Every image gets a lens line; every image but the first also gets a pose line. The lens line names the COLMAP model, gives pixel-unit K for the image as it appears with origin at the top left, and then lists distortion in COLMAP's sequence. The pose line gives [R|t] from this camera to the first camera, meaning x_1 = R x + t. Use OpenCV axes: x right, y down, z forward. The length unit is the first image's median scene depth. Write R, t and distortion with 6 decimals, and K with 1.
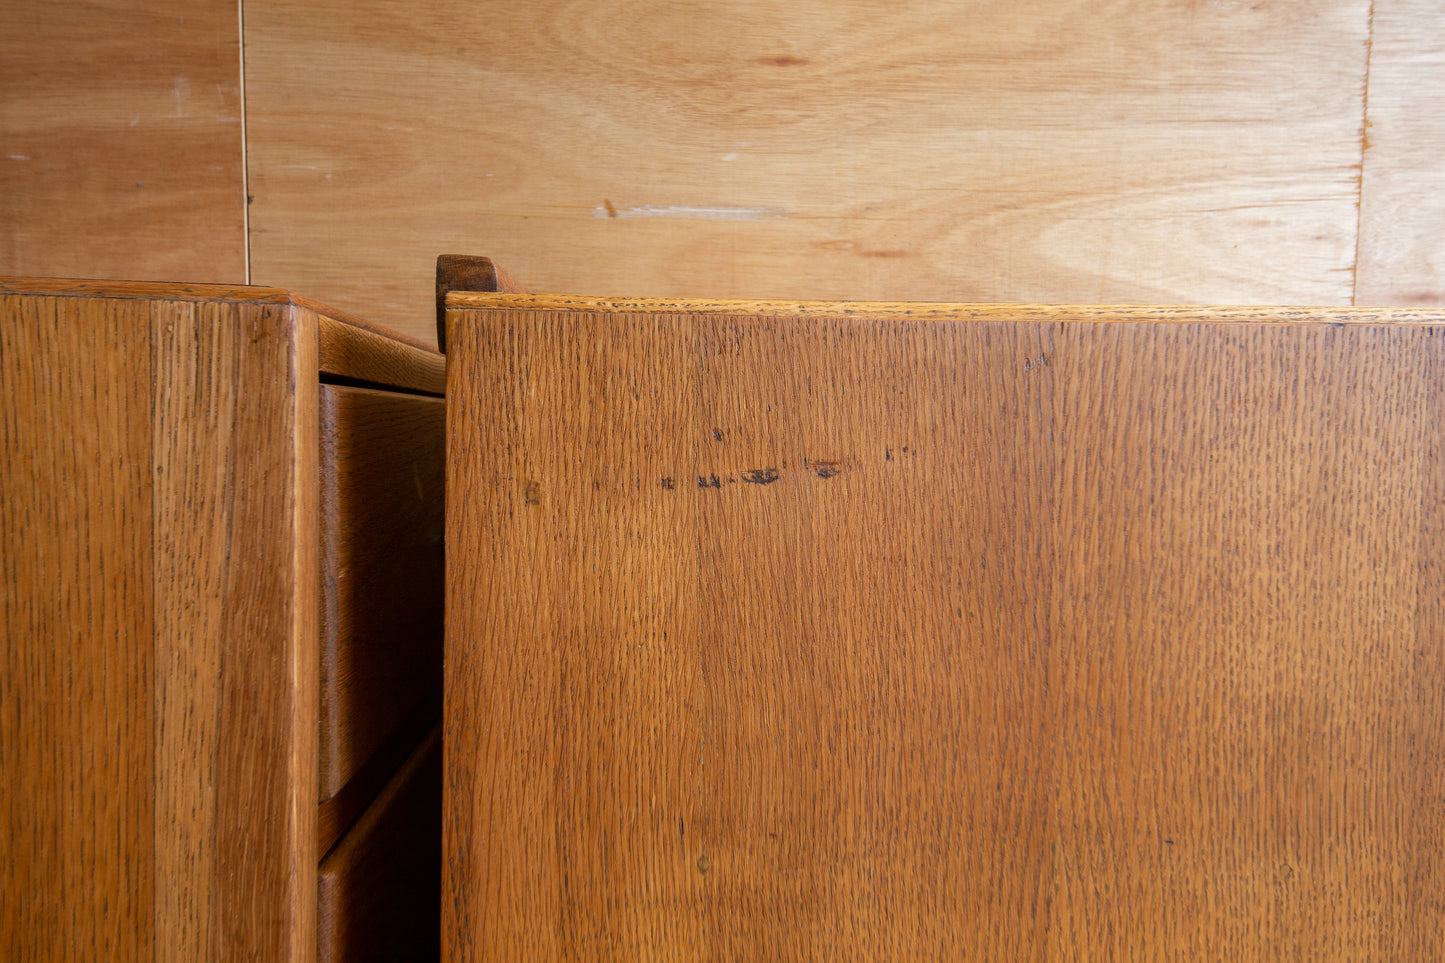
lens RADIAL K [[915.8, 0, 721.0], [0, 915.8, 486.0], [0, 0, 1]] dist [0.069519, -0.044954]
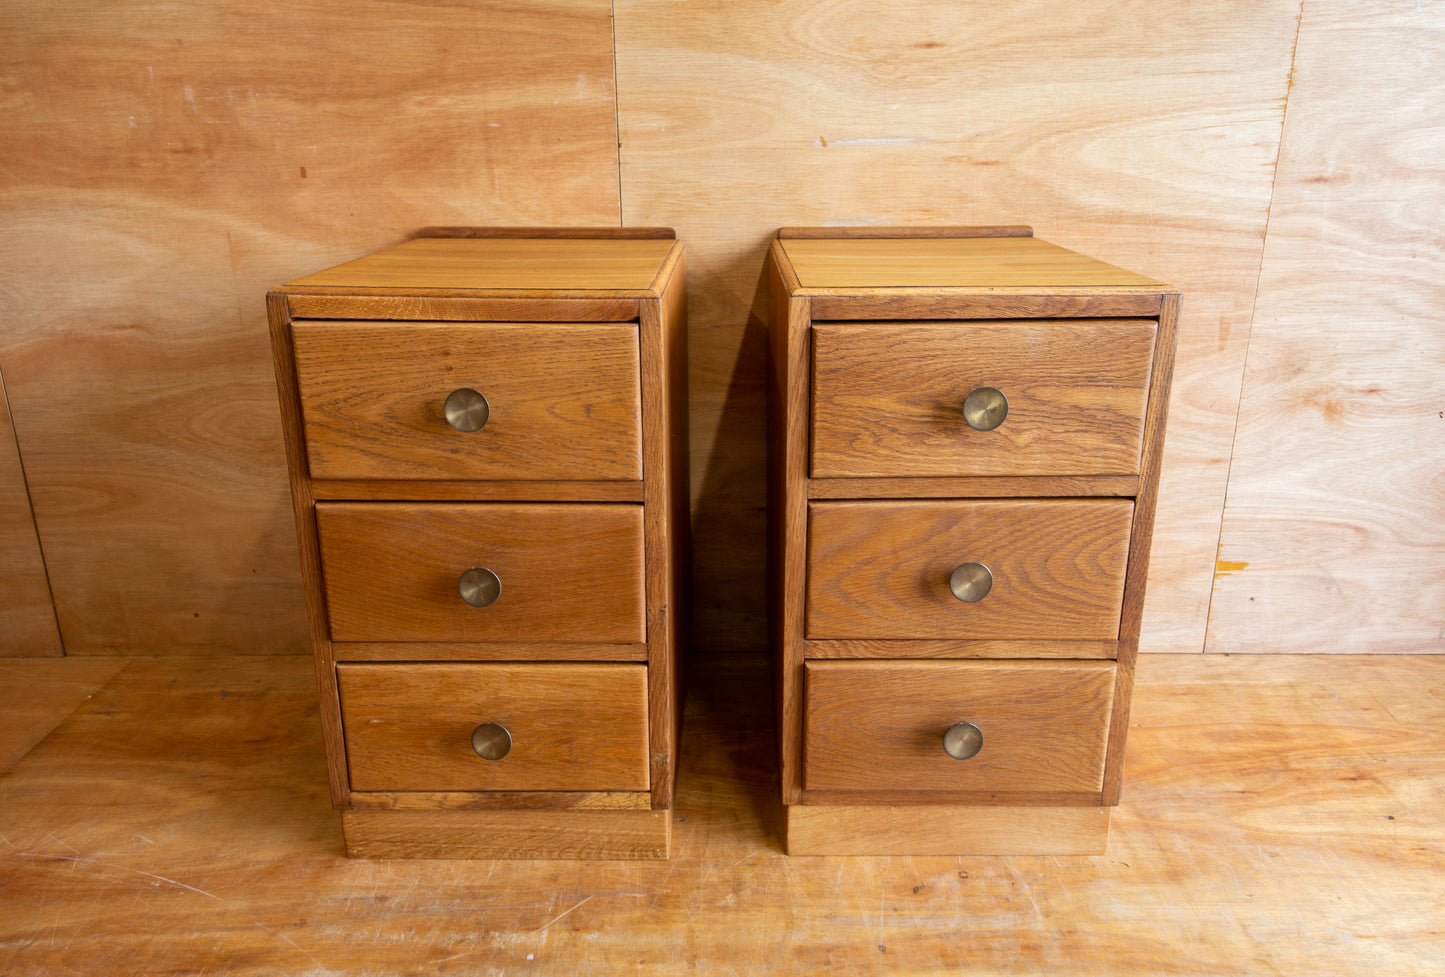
lens RADIAL K [[1044.6, 0, 730.8], [0, 1044.6, 479.9], [0, 0, 1]] dist [0.073676, -0.048645]
pose [[0.998627, -0.003592, -0.052261, -0.194223], [0.016726, 0.967290, 0.253123, -0.194783], [0.049642, -0.253649, 0.966022, -1.051896]]
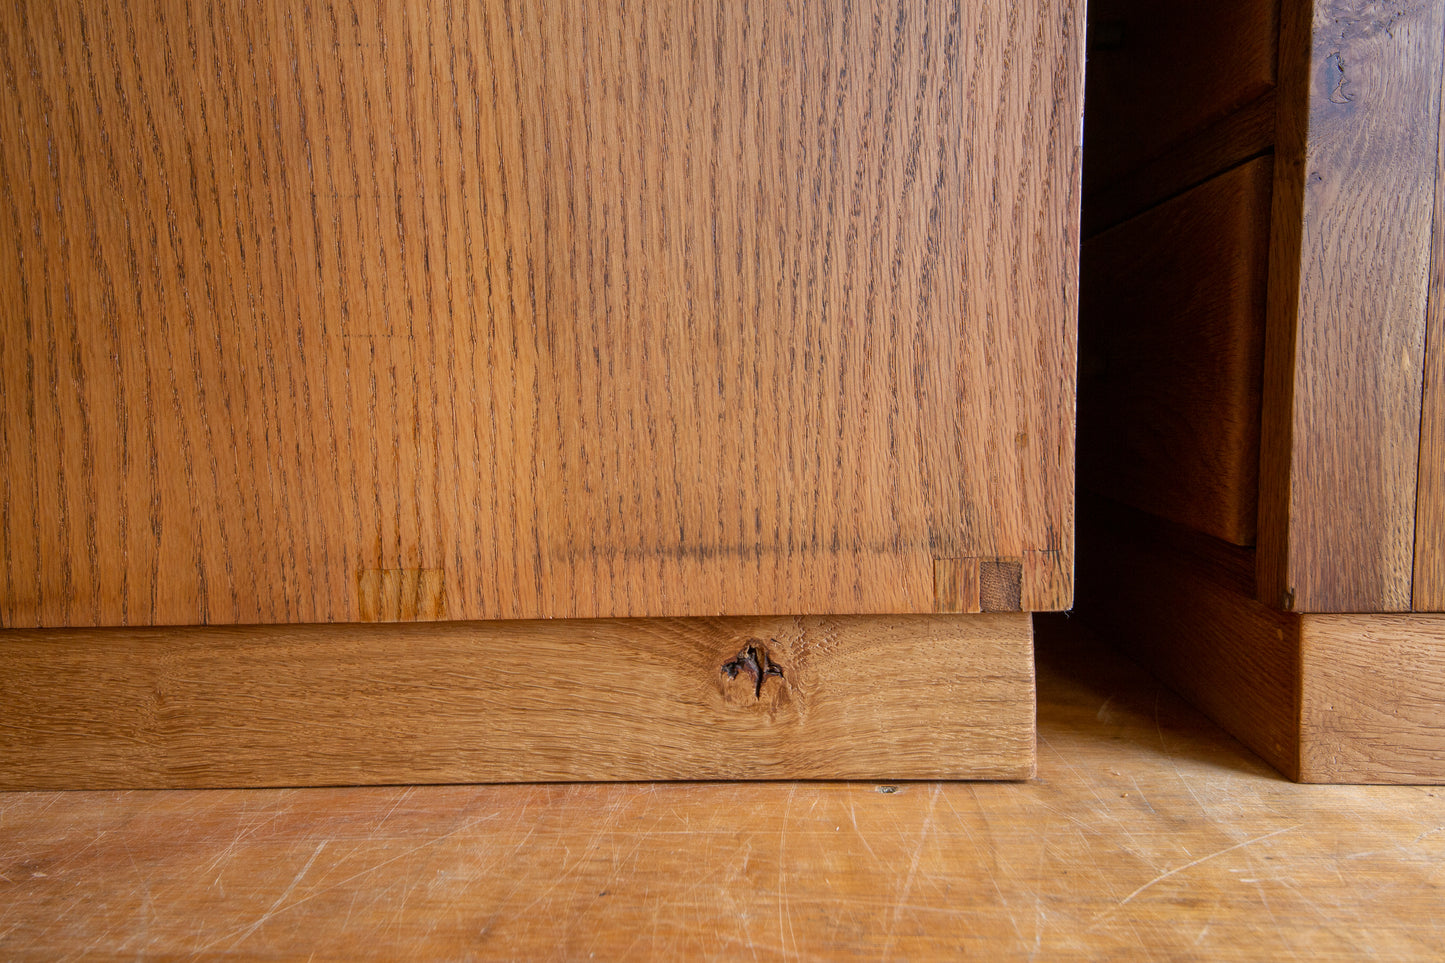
lens RADIAL K [[957.1, 0, 729.0], [0, 957.1, 480.7], [0, 0, 1]] dist [0.076291, -0.051418]
pose [[0.993778, -0.030471, -0.107133, -0.395330], [0.035647, 0.998271, 0.046733, 0.593954], [0.105524, -0.050261, 0.993146, -0.047881]]
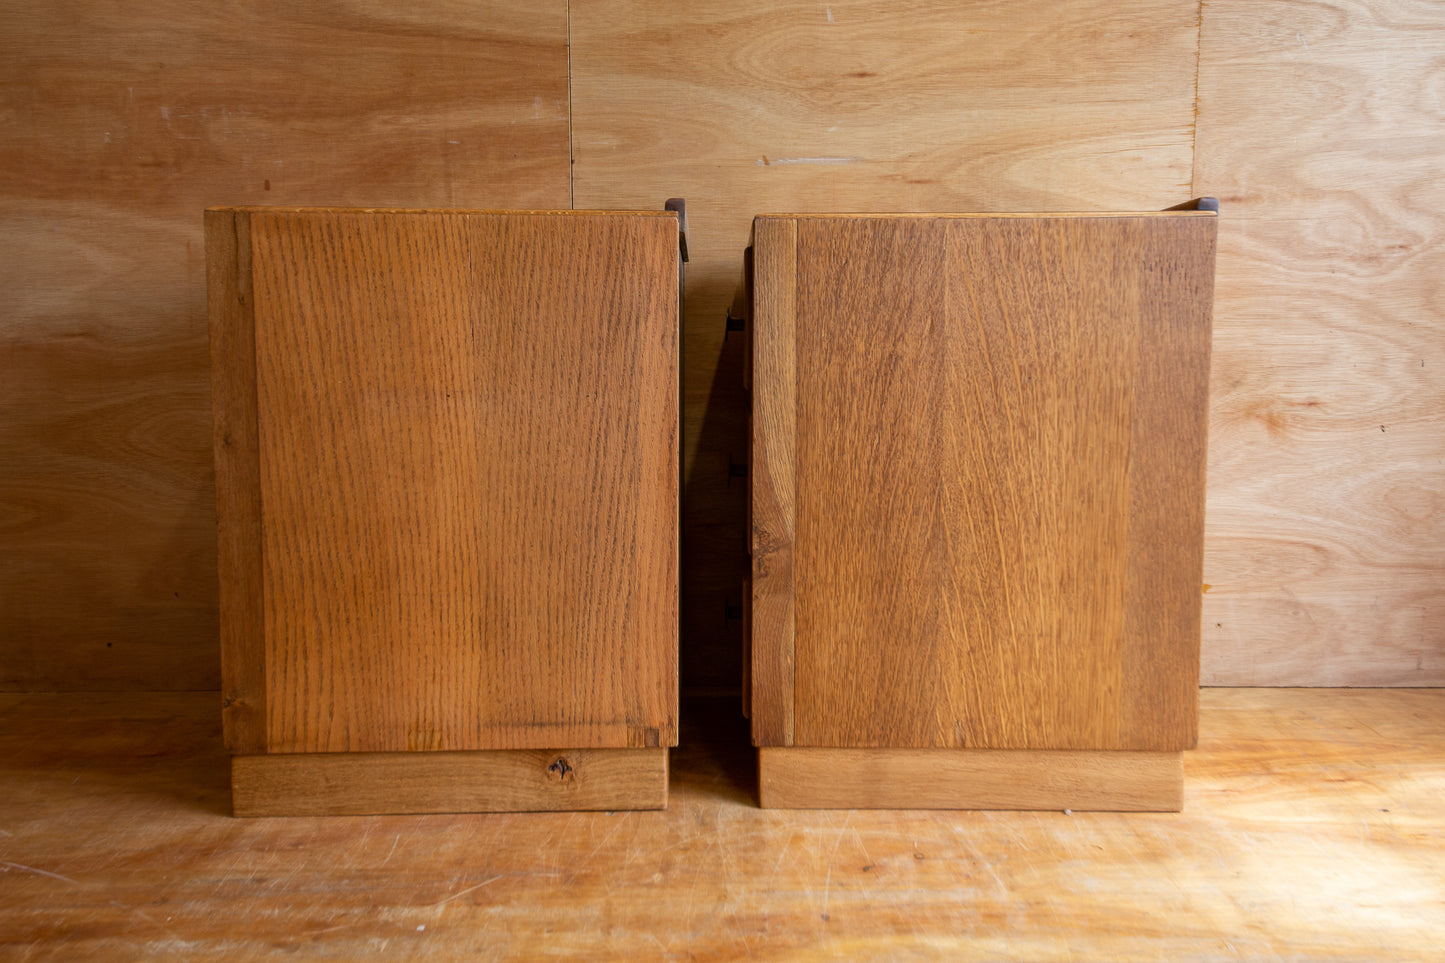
lens RADIAL K [[1026.4, 0, 730.5], [0, 1026.4, 445.7], [0, 0, 1]] dist [0.079081, -0.057575]
pose [[0.999289, -0.012457, -0.035581, -0.126026], [0.013406, 0.999558, 0.026533, 0.203824], [0.035235, -0.026991, 0.999015, -1.043097]]
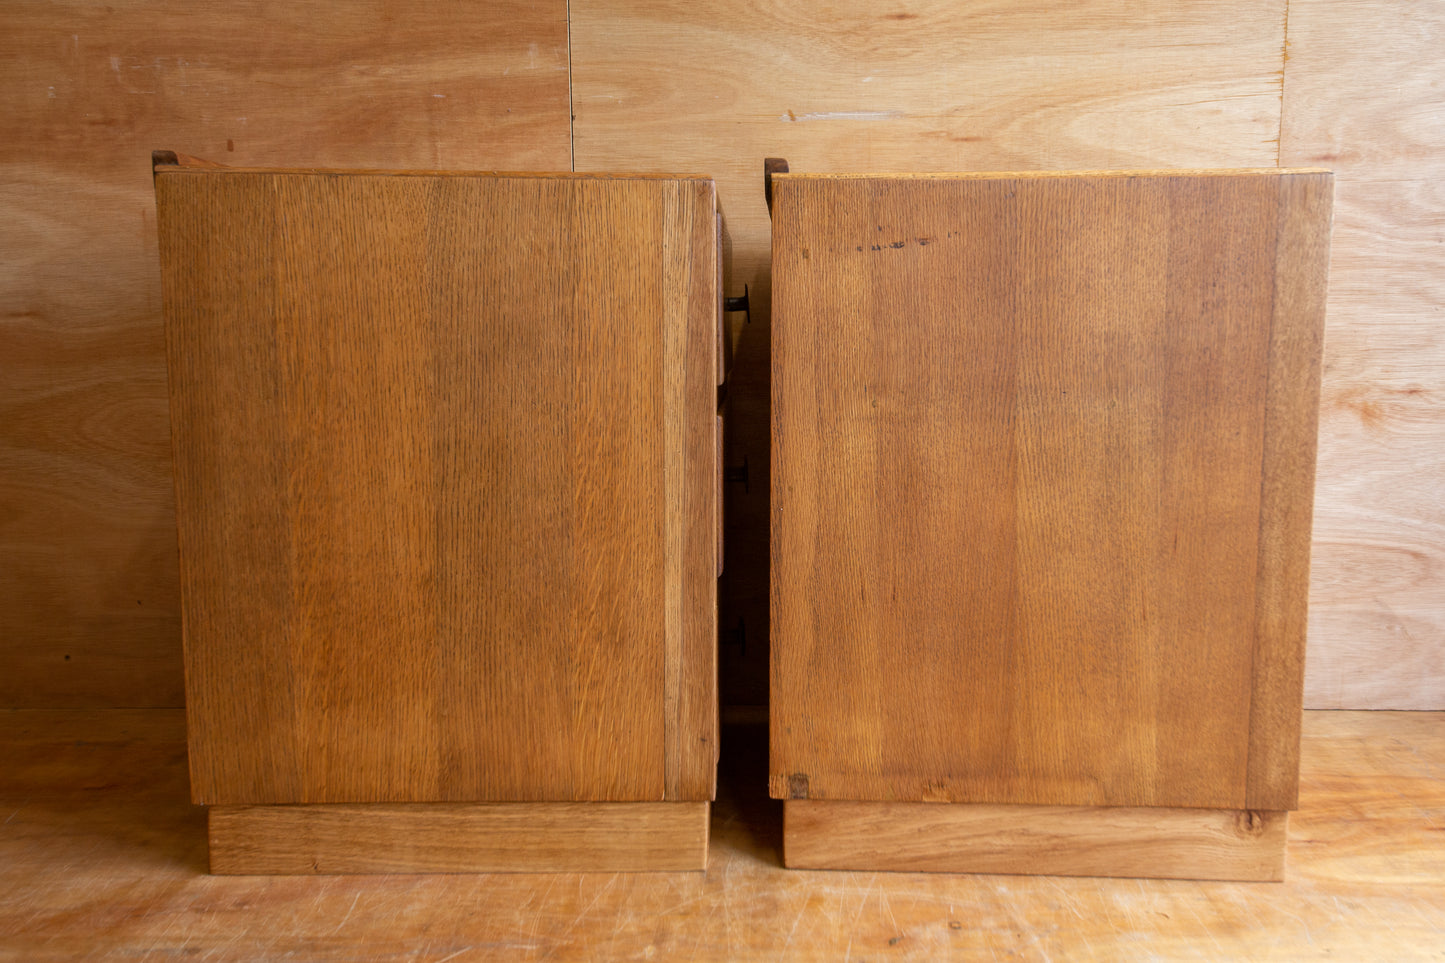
lens RADIAL K [[1063.3, 0, 763.5], [0, 1063.3, 445.1], [0, 0, 1]] dist [0.078527, -0.055602]
pose [[0.998506, -0.010391, -0.053643, -0.076795], [0.013177, 0.998568, 0.051855, 0.171058], [0.053027, -0.052484, 0.997213, -0.879509]]
